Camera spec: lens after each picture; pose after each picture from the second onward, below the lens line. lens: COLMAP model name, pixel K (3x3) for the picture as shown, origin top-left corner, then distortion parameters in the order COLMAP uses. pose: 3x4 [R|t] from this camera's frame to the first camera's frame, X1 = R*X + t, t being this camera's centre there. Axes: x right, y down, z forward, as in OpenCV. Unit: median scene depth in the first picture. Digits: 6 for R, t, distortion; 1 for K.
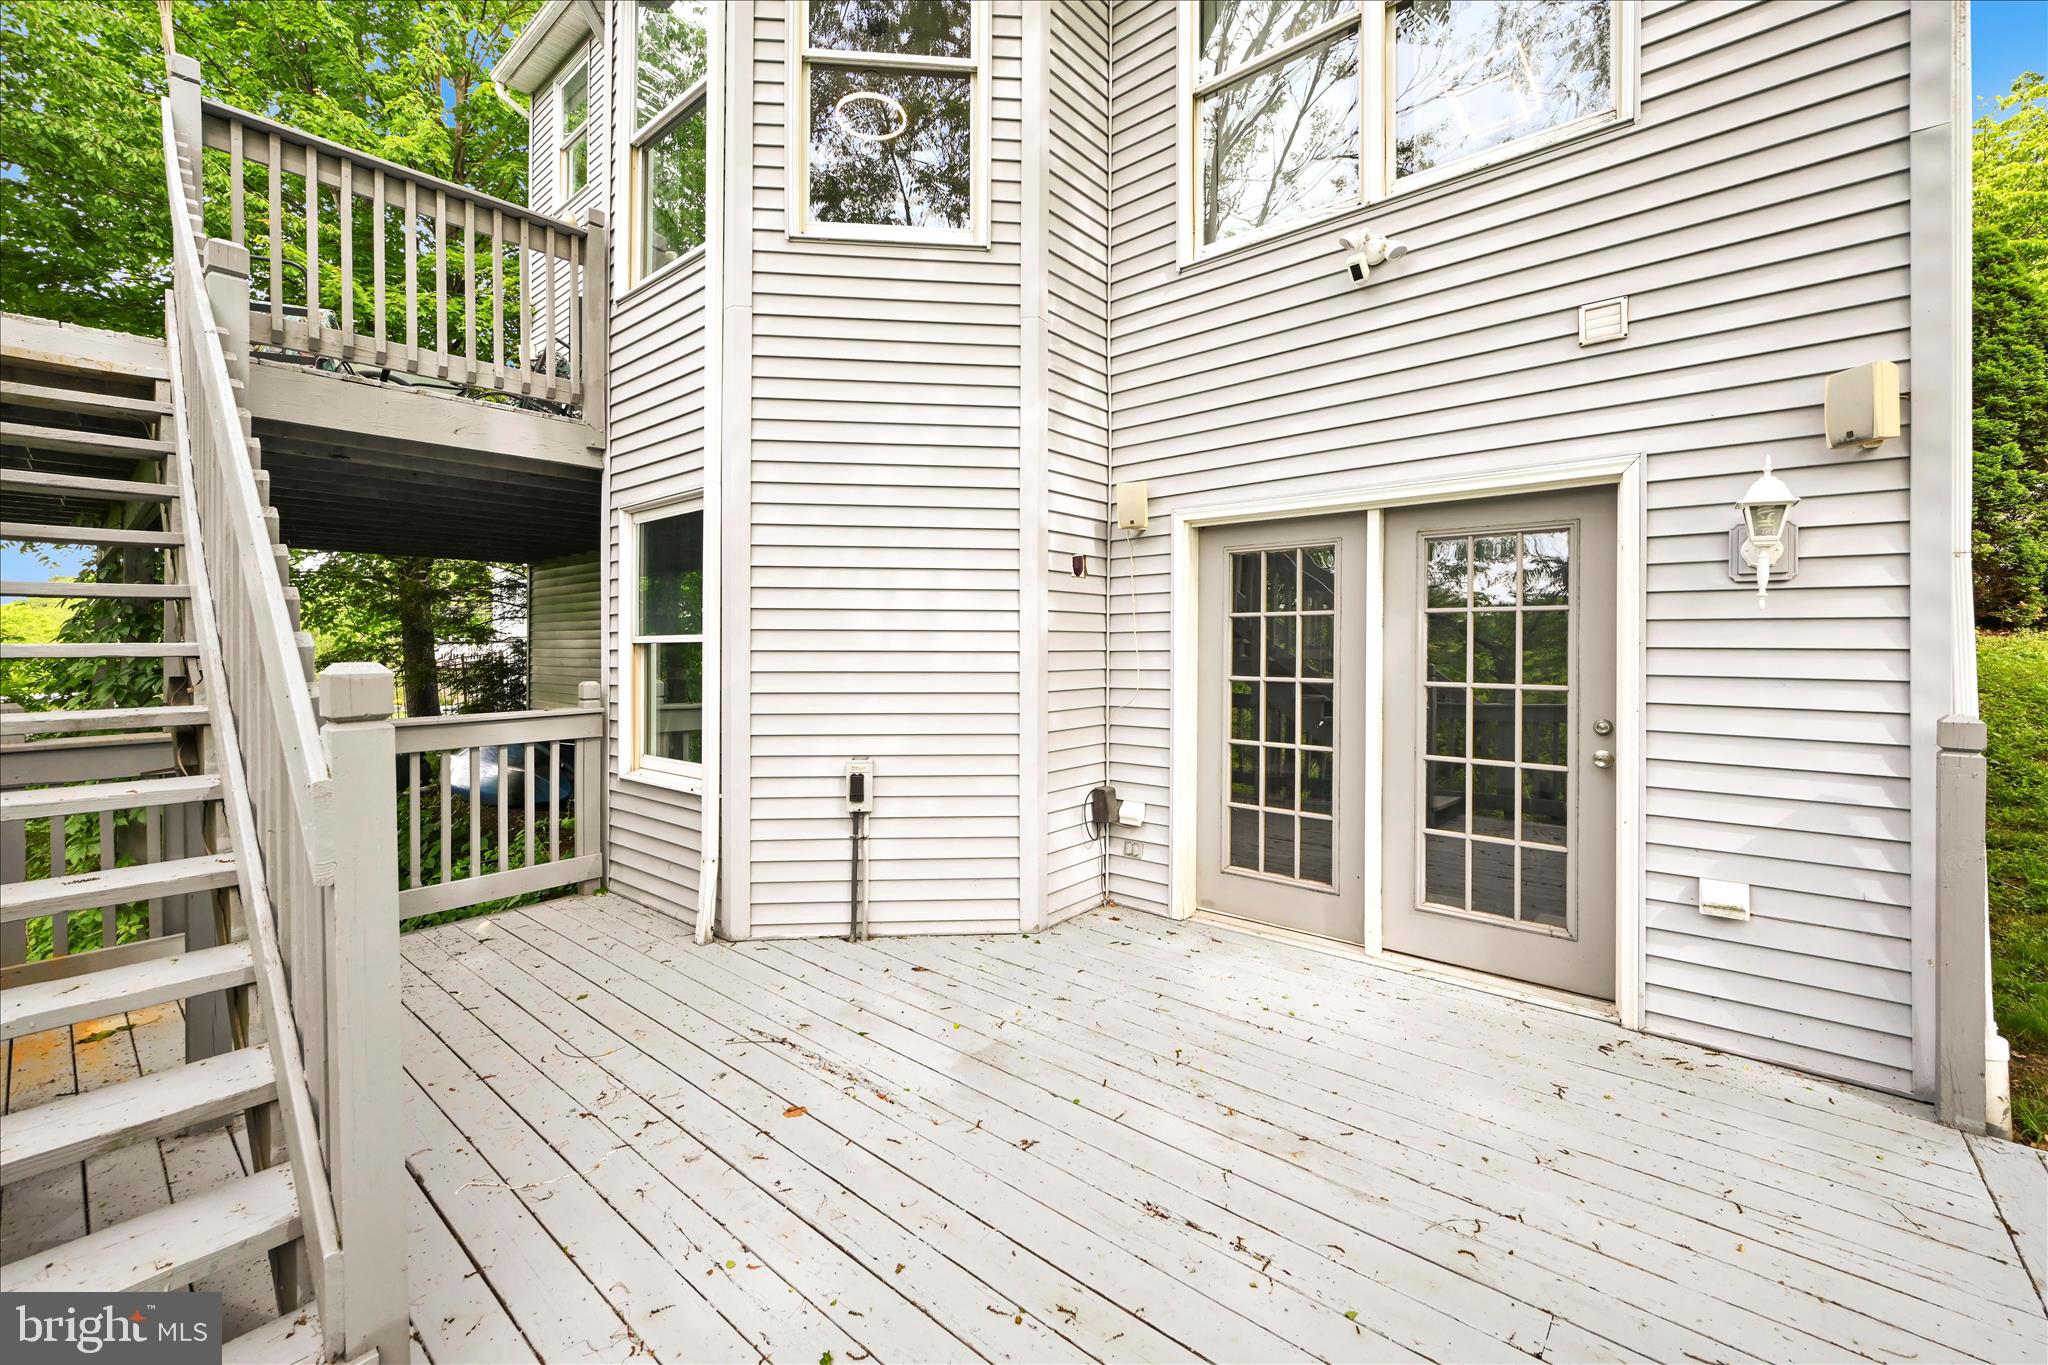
lens RADIAL K [[833.4, 0, 1028.8], [0, 833.4, 658.6], [0, 0, 1]] dist [-0.000184, -0.000055]
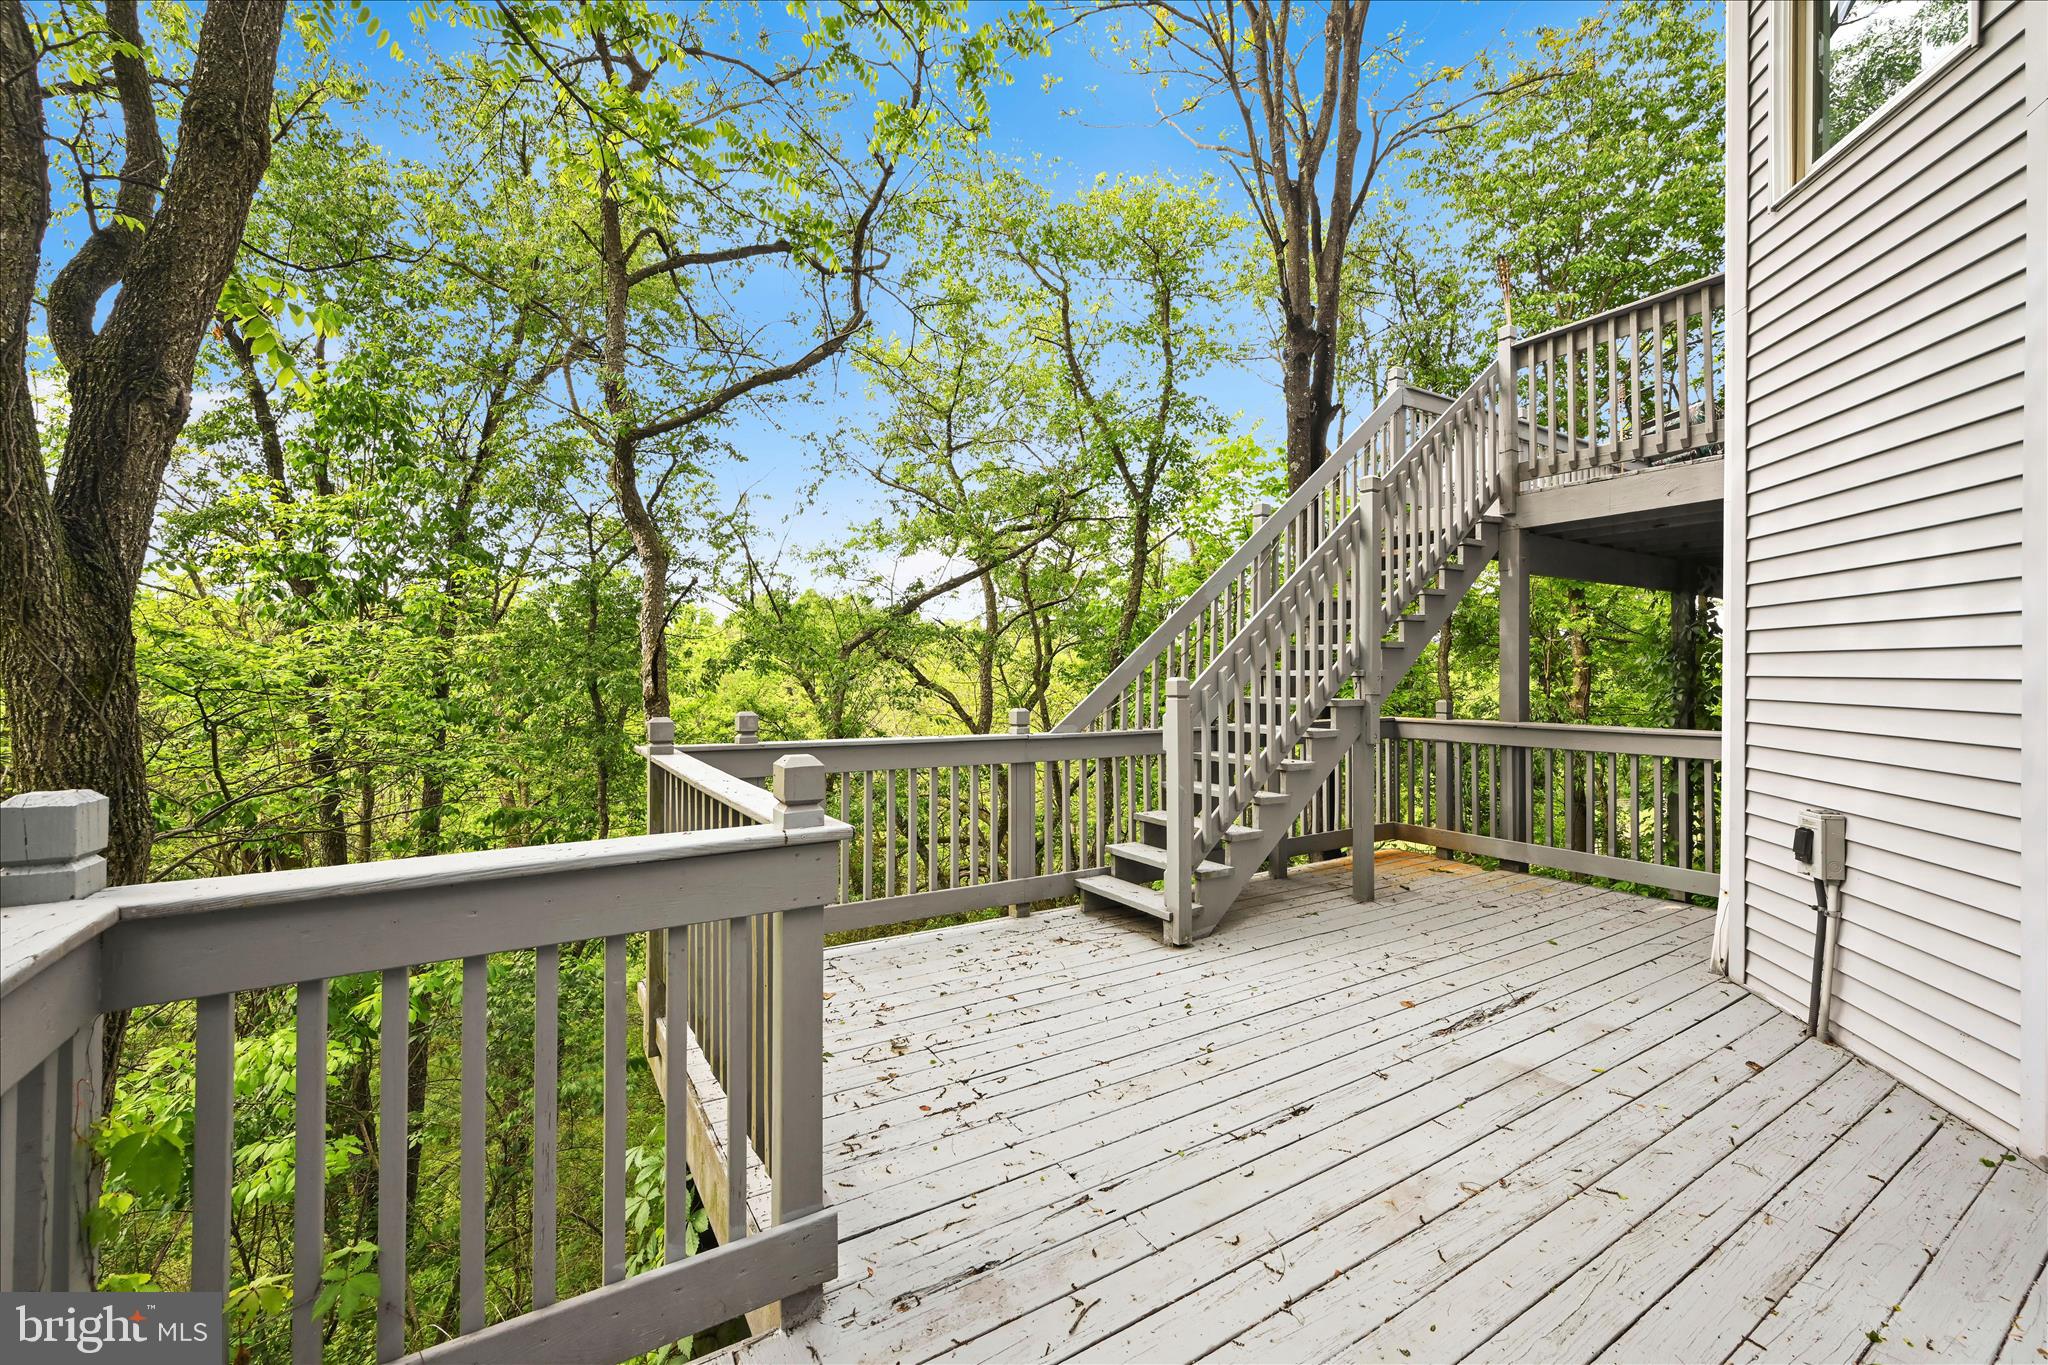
lens RADIAL K [[833.4, 0, 1028.8], [0, 833.4, 658.6], [0, 0, 1]] dist [-0.000184, -0.000055]
pose [[-0.301910, -0.013231, -0.953245, 0.810604], [-0.003958, 0.999912, -0.012625, -0.013676], [0.953328, -0.000038, -0.301936, 0.521958]]
